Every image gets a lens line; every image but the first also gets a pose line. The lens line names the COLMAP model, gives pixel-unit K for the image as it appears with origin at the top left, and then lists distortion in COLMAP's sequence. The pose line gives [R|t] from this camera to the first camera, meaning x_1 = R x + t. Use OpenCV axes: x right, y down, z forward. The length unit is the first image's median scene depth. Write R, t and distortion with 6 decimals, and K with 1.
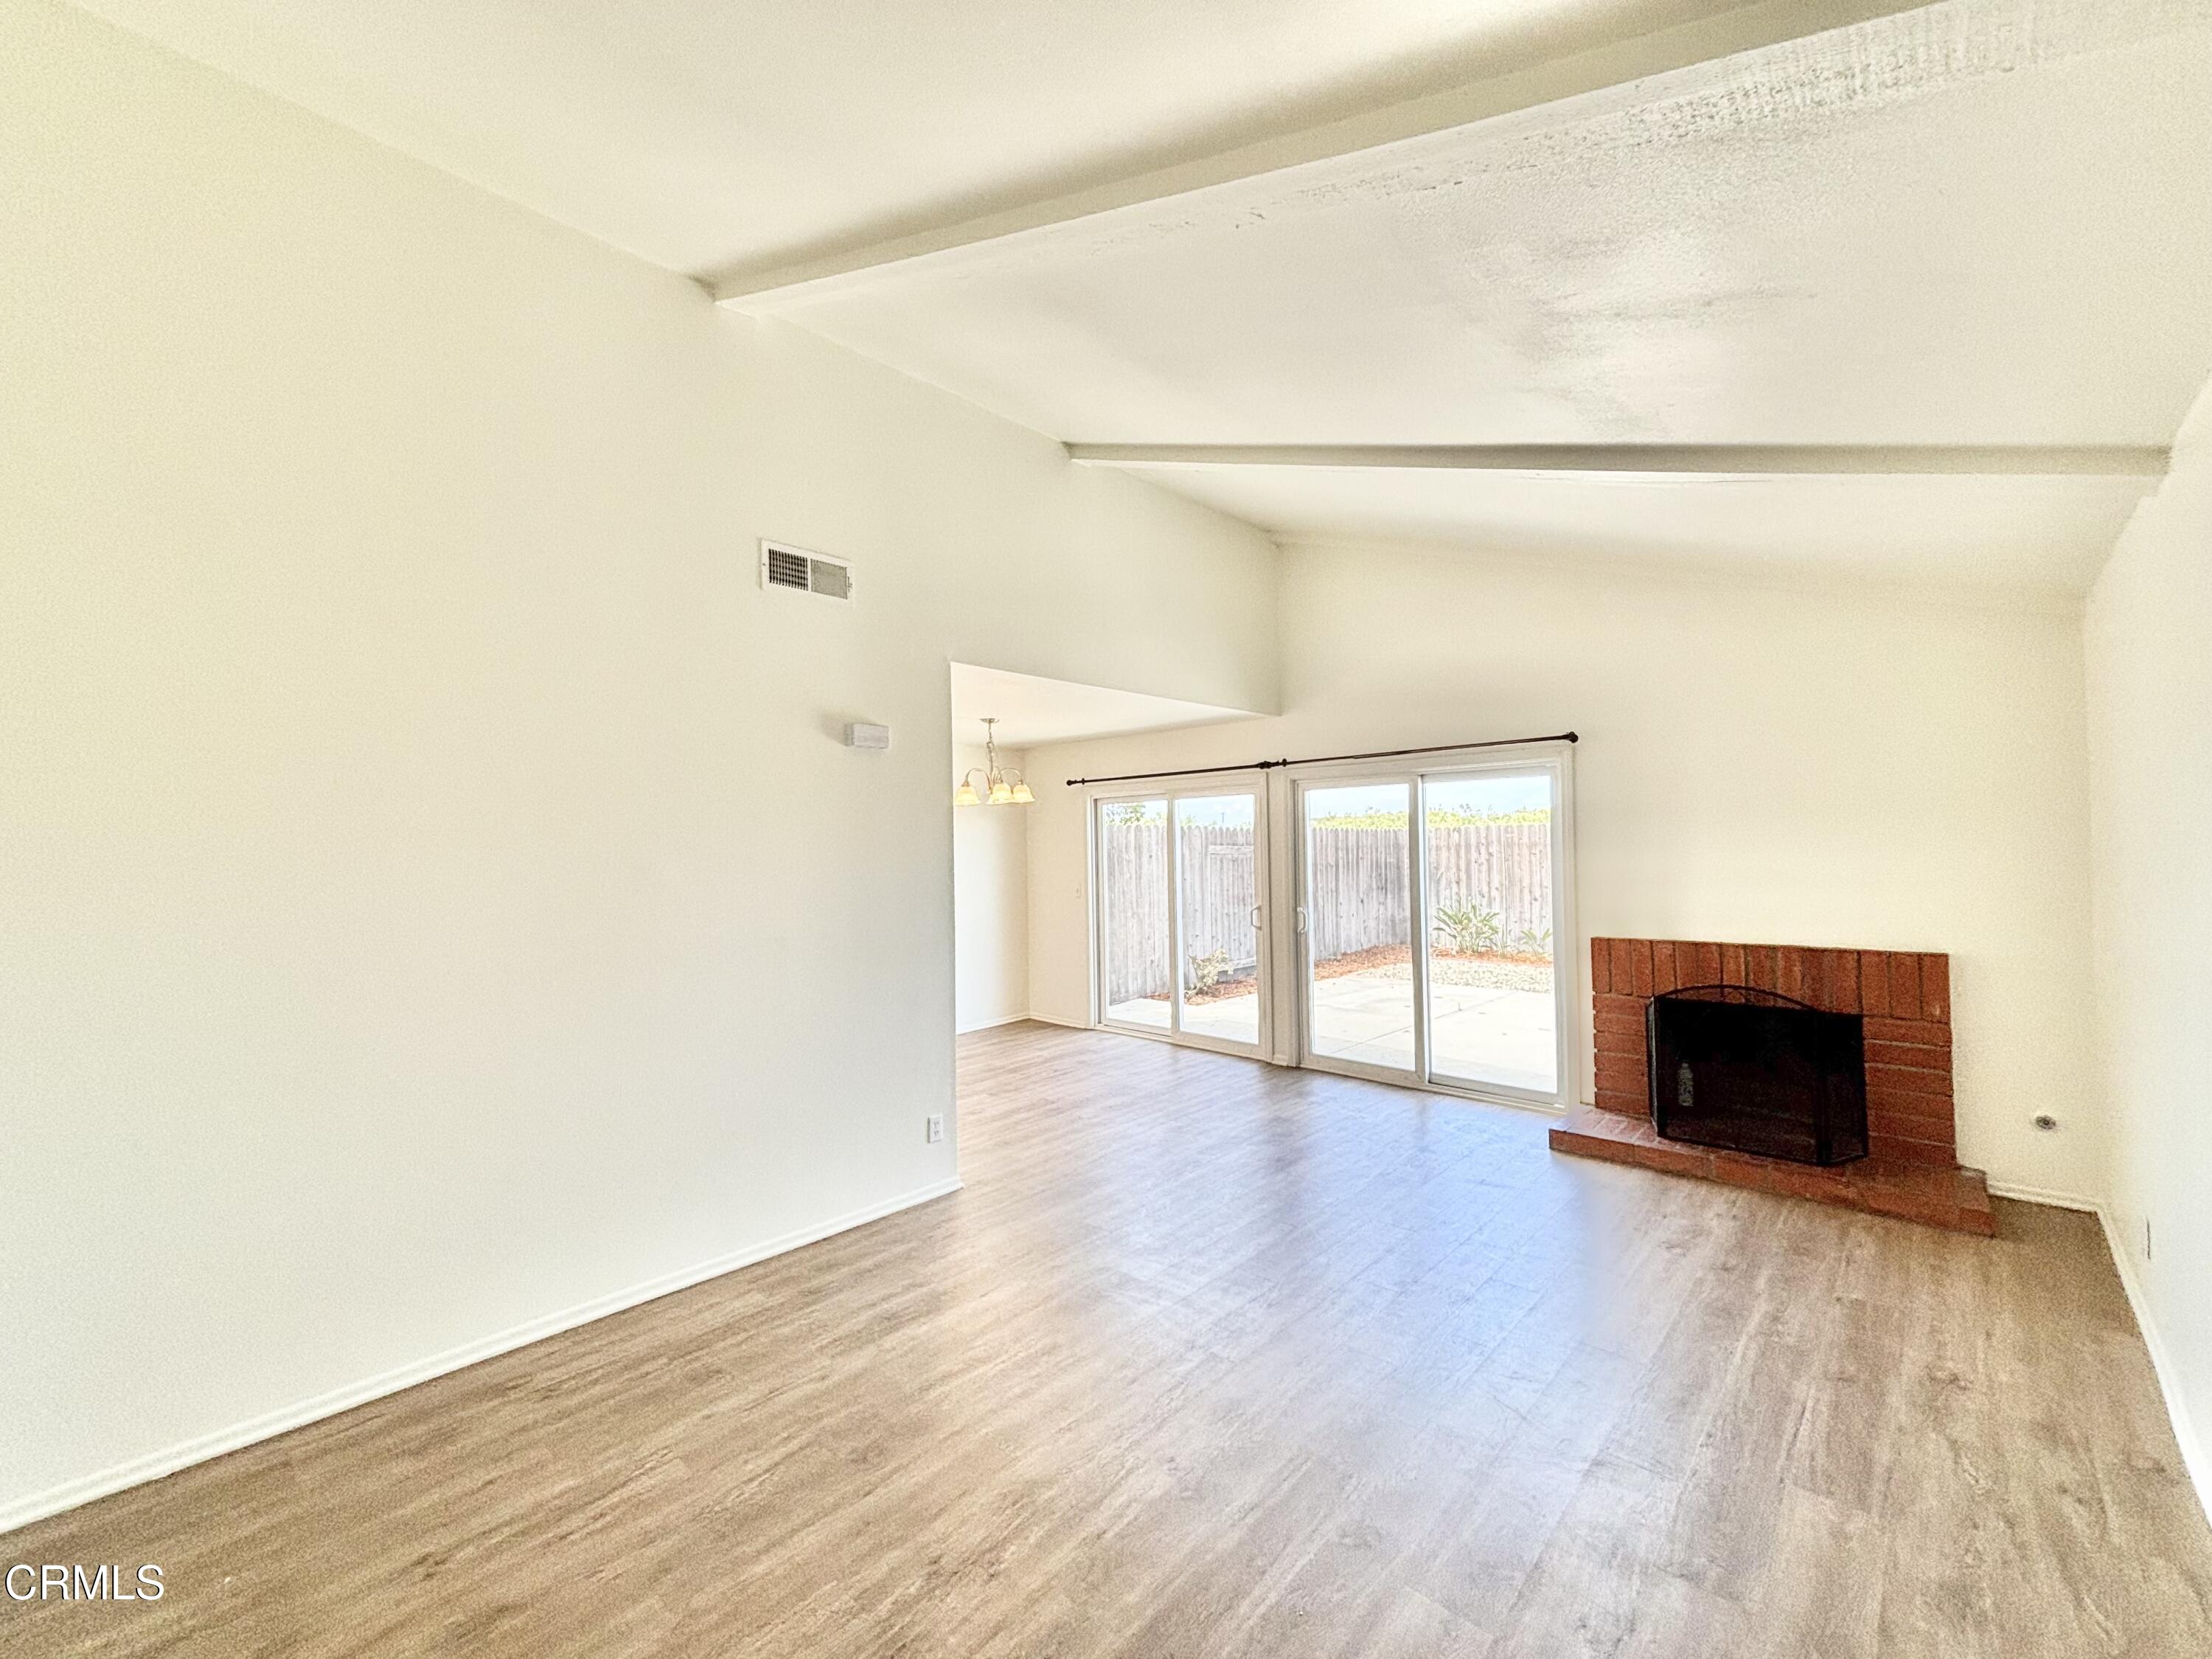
lens RADIAL K [[893.0, 0, 1111.2], [0, 893.0, 833.3], [0, 0, 1]] dist [-0.005202, 0.002288]
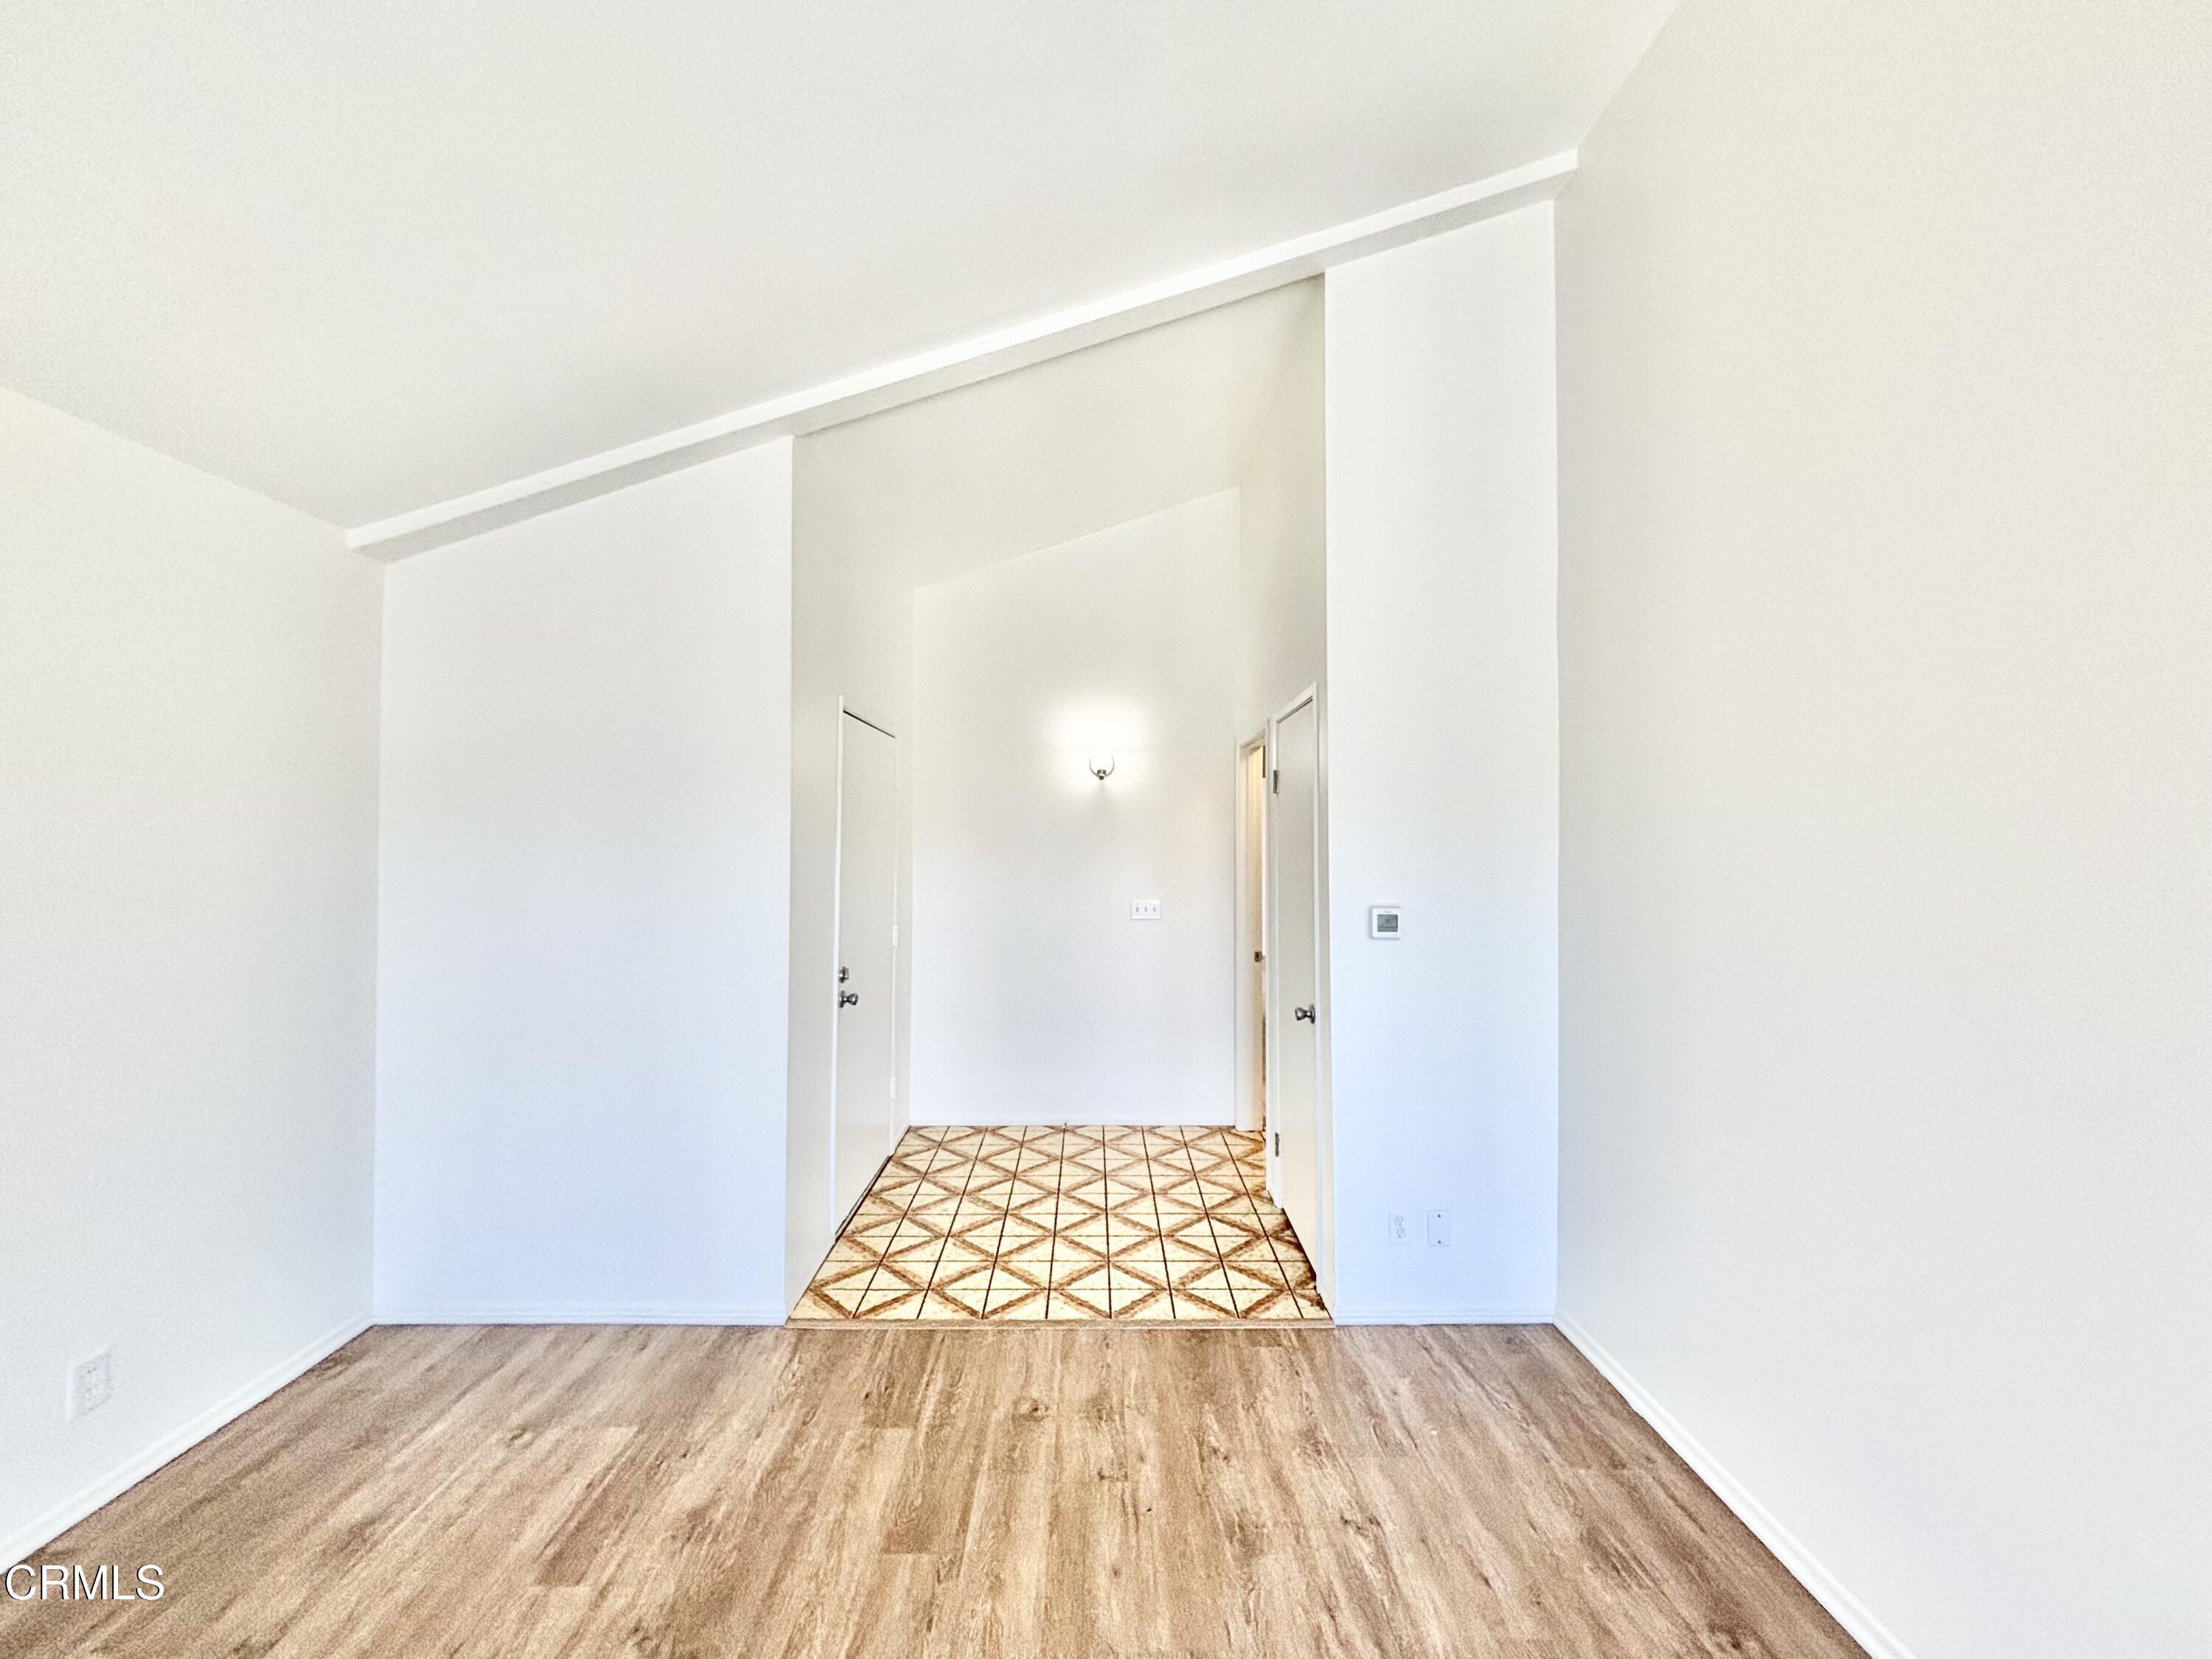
lens RADIAL K [[893.0, 0, 1109.5], [0, 893.0, 831.9], [0, 0, 1]] dist [-0.005202, 0.002288]
pose [[-0.717671, 0.008217, -0.696334, 0.092102], [0.019355, 0.999779, -0.008150, 0.018482], [0.696113, -0.019327, -0.717672, 0.961788]]
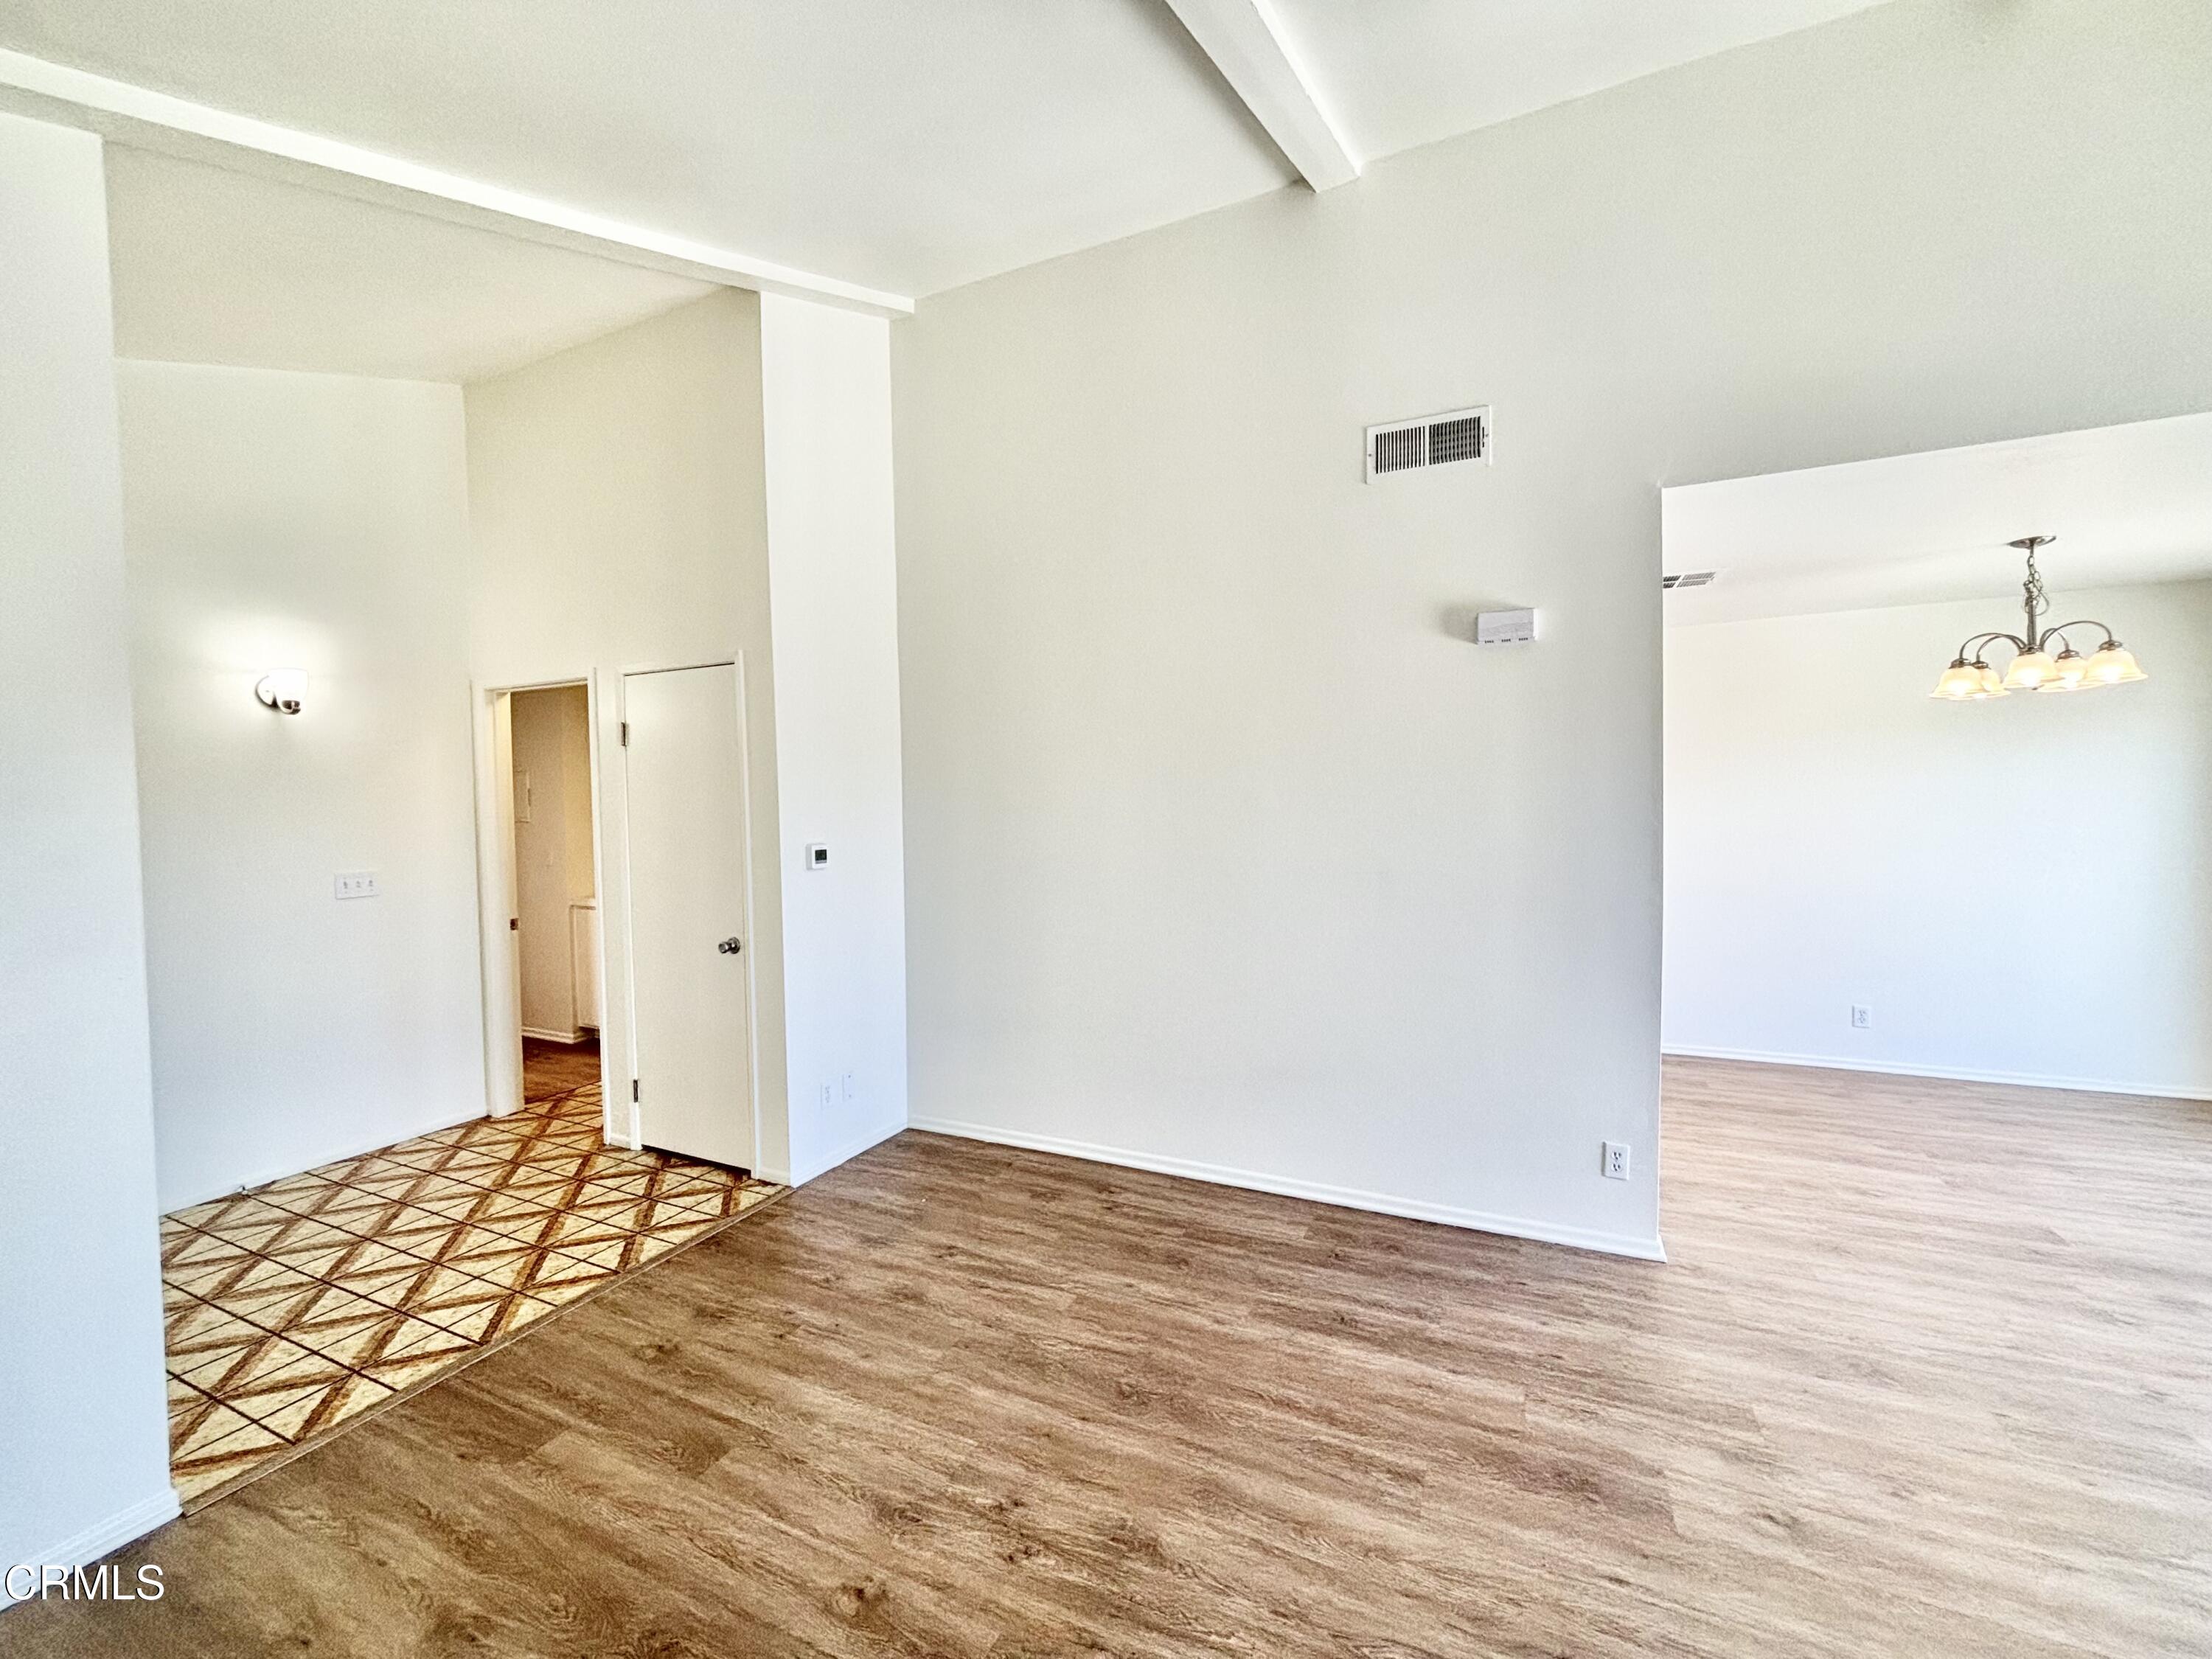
lens RADIAL K [[893.0, 0, 1097.9], [0, 893.0, 833.7], [0, 0, 1]] dist [-0.005202, 0.002288]
pose [[0.305276, 0.047156, -0.951096, 0.440875], [0.021036, 0.998195, 0.056243, 0.024087], [0.952031, -0.037177, 0.303733, 0.504042]]
